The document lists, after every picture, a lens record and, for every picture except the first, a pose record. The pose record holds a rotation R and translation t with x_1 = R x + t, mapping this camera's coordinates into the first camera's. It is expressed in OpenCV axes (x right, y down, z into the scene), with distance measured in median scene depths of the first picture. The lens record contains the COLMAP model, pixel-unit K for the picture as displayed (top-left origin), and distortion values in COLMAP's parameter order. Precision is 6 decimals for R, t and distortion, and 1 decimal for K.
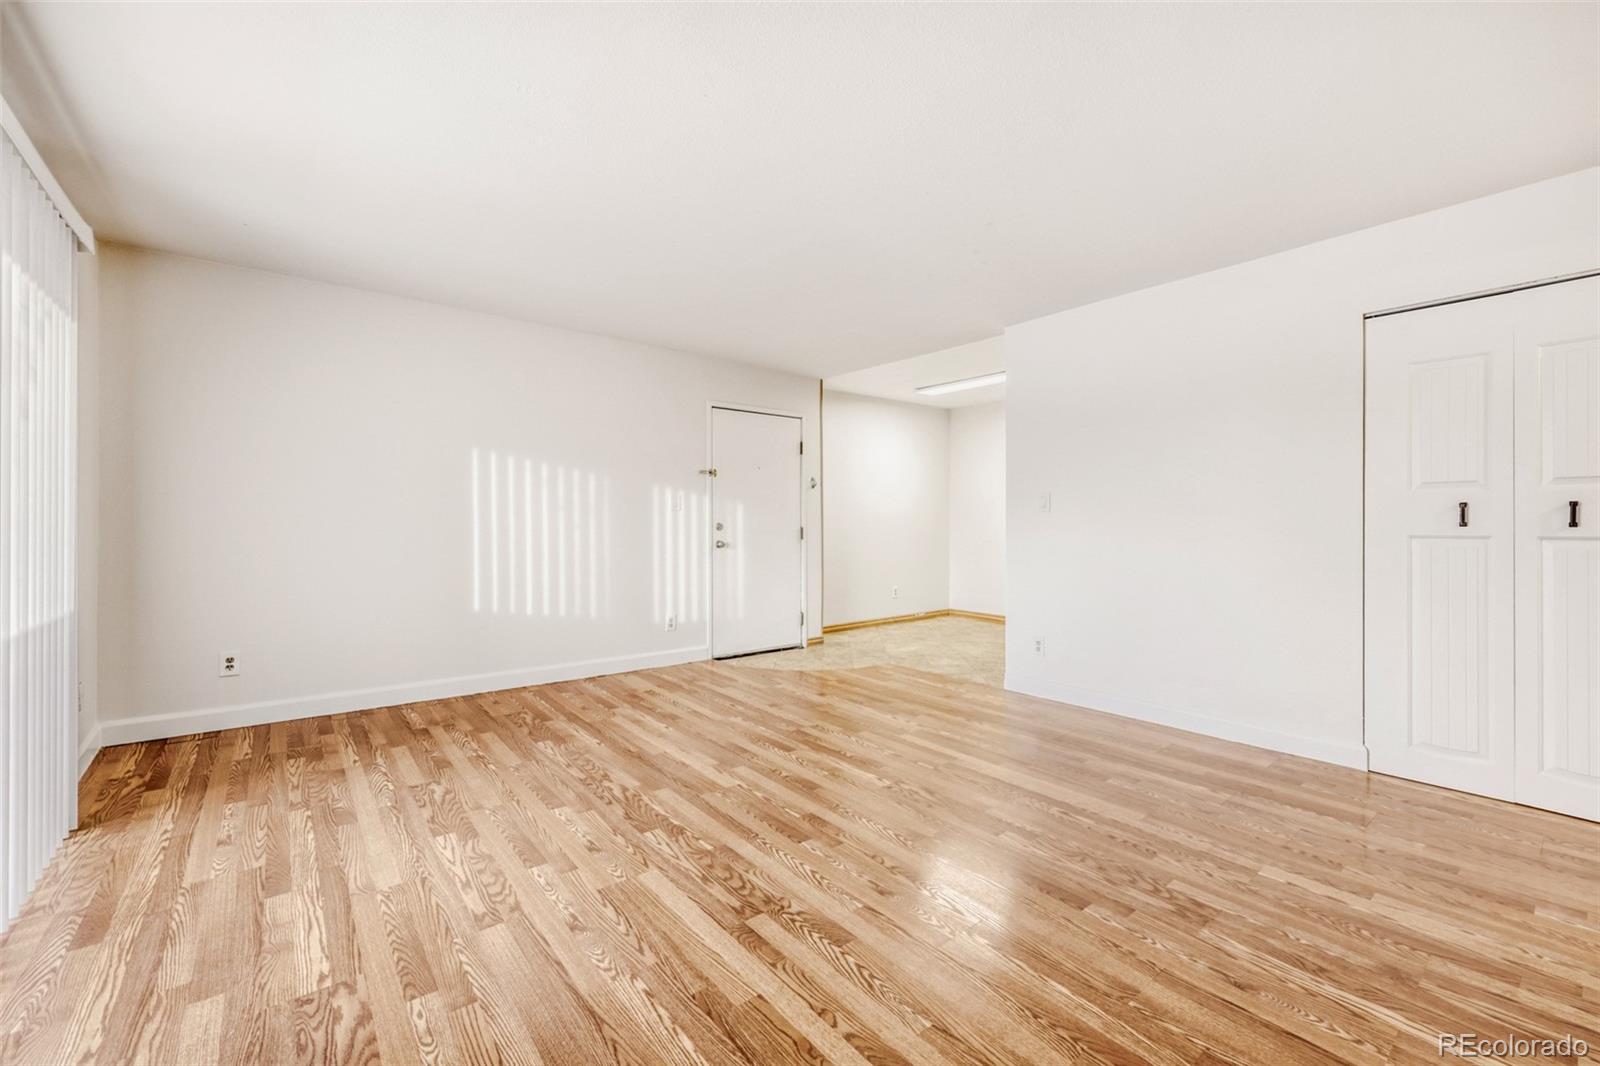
lens RADIAL K [[650.8, 0, 802.1], [0, 650.8, 519.1], [0, 0, 1]] dist [-0.002777, 0.000150]
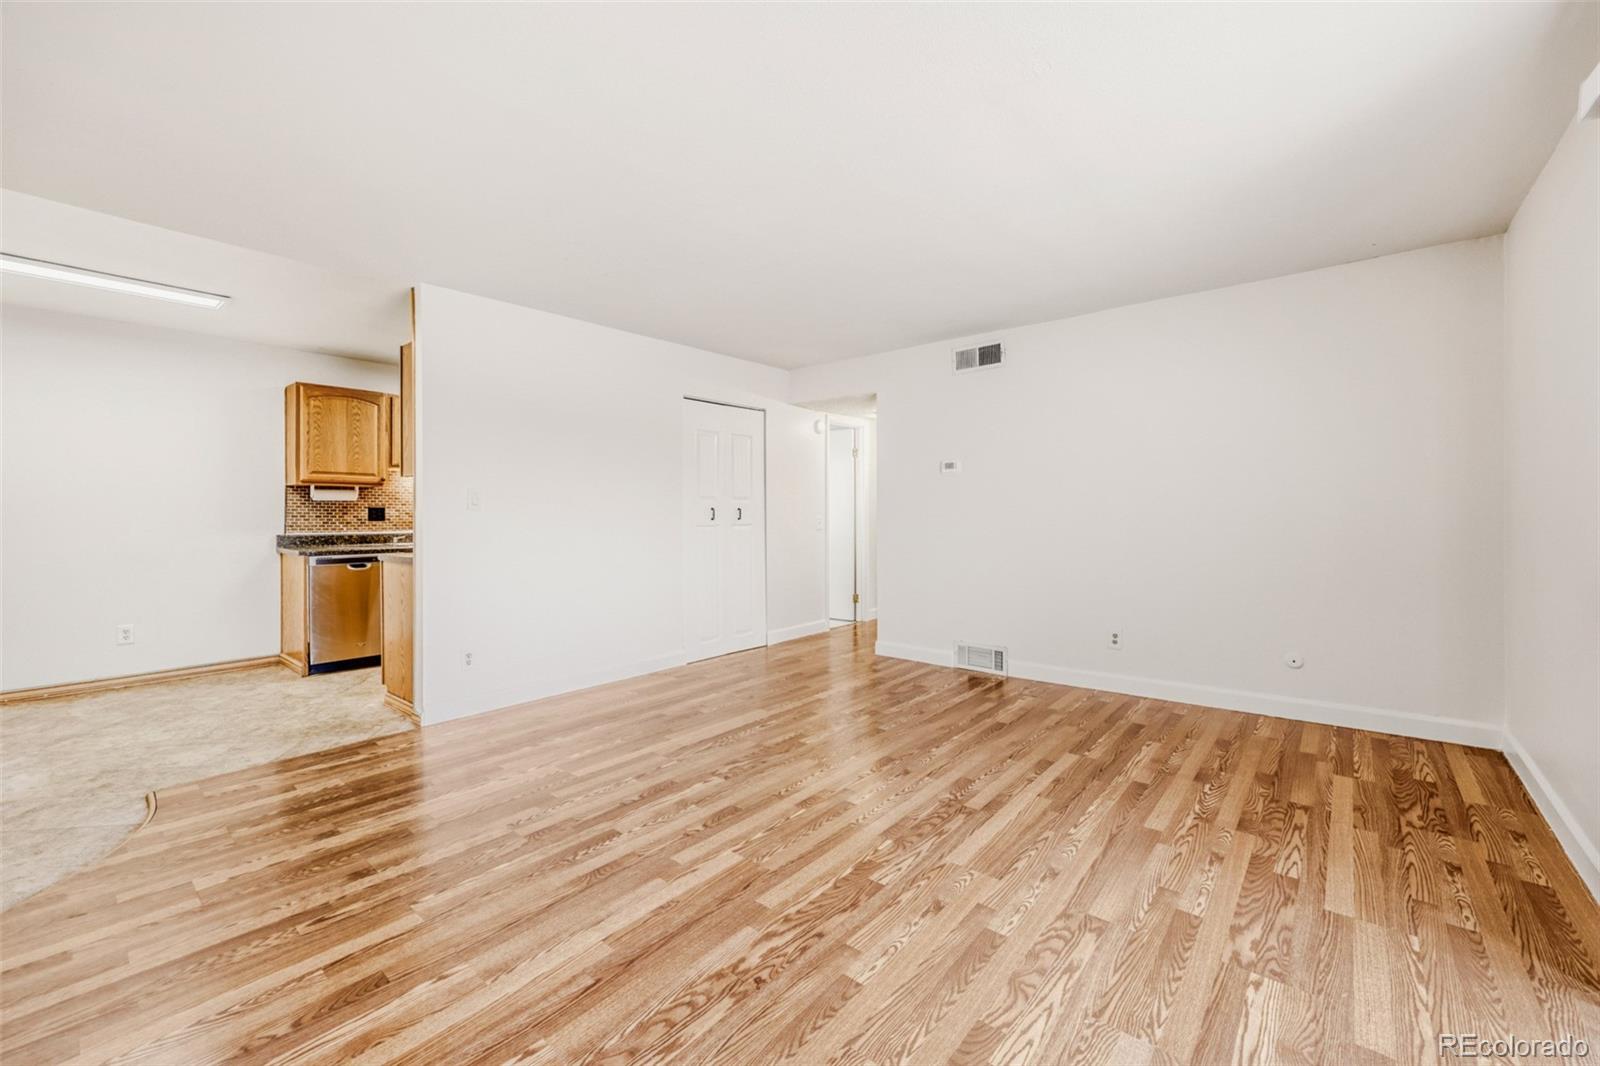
lens RADIAL K [[650.8, 0, 802.1], [0, 650.8, 519.1], [0, 0, 1]] dist [-0.002777, 0.000150]
pose [[-0.190048, -0.011403, 0.981709, -1.112864], [0.000687, 0.999931, 0.011747, -0.016148], [-0.981775, 0.002907, -0.190027, 1.321483]]
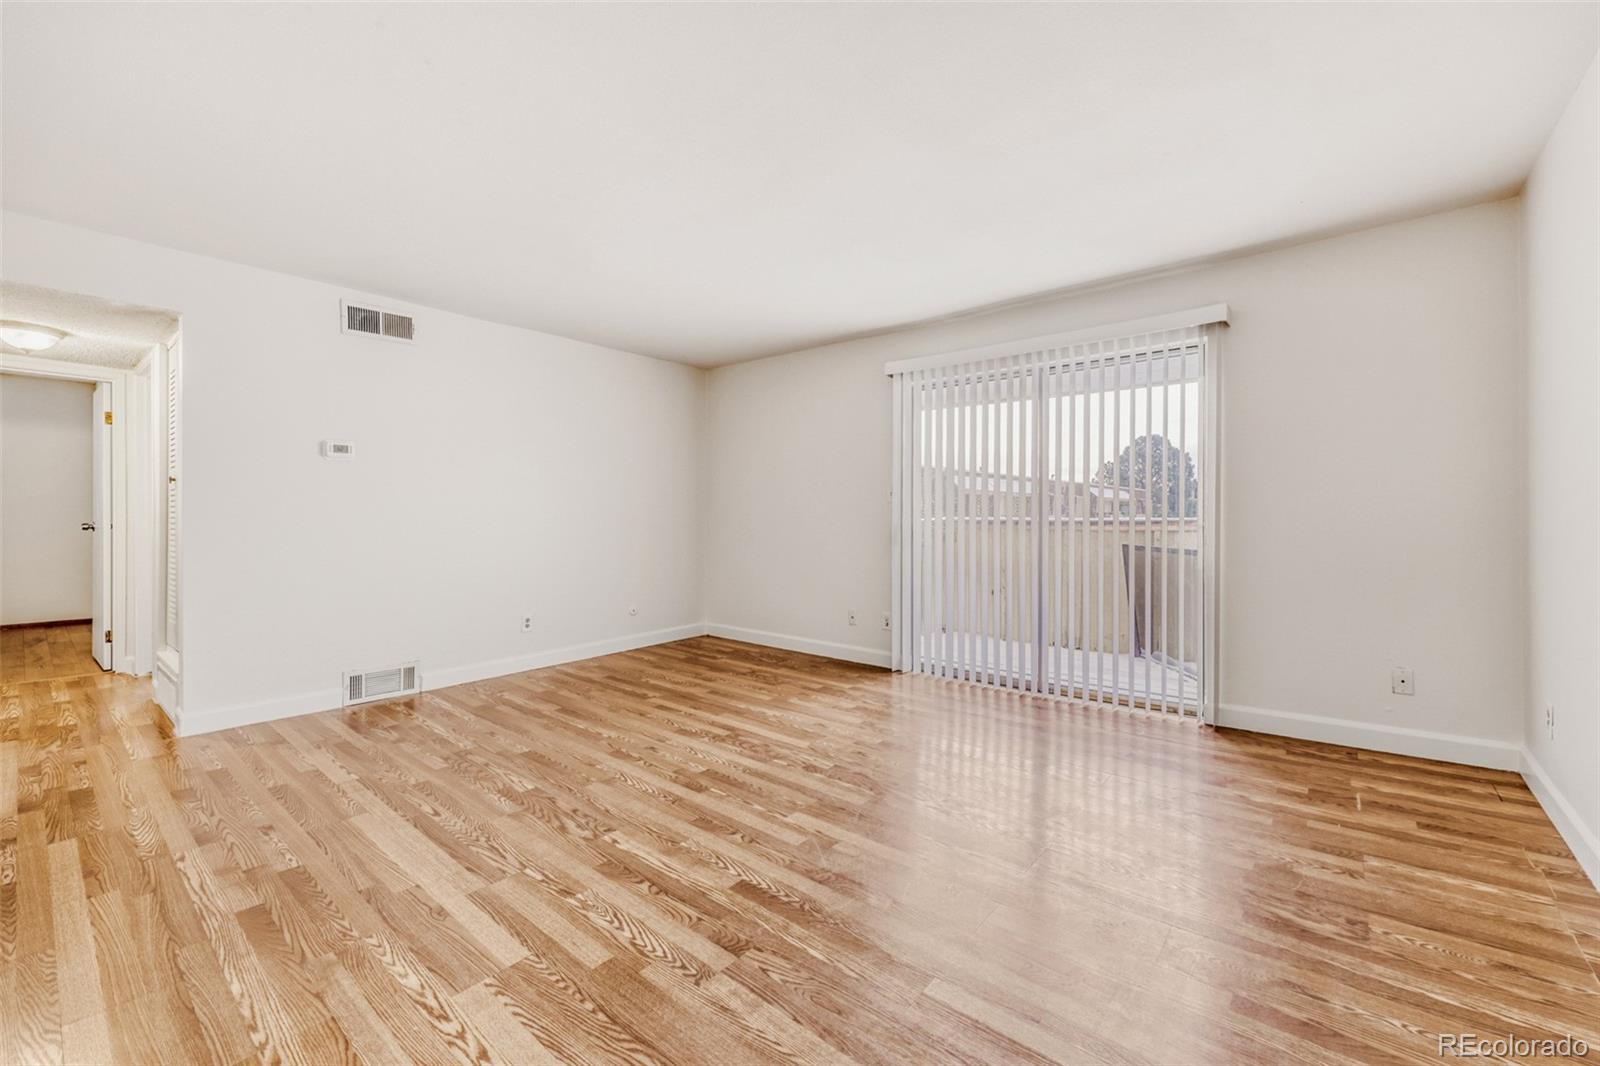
lens RADIAL K [[650.8, 0, 802.1], [0, 650.8, 519.1], [0, 0, 1]] dist [-0.002777, 0.000150]
pose [[-0.980935, 0.000556, -0.194333, 0.062380], [-0.000061, 0.999995, 0.003169, 0.008307], [0.194334, 0.003120, -0.980930, 2.296726]]
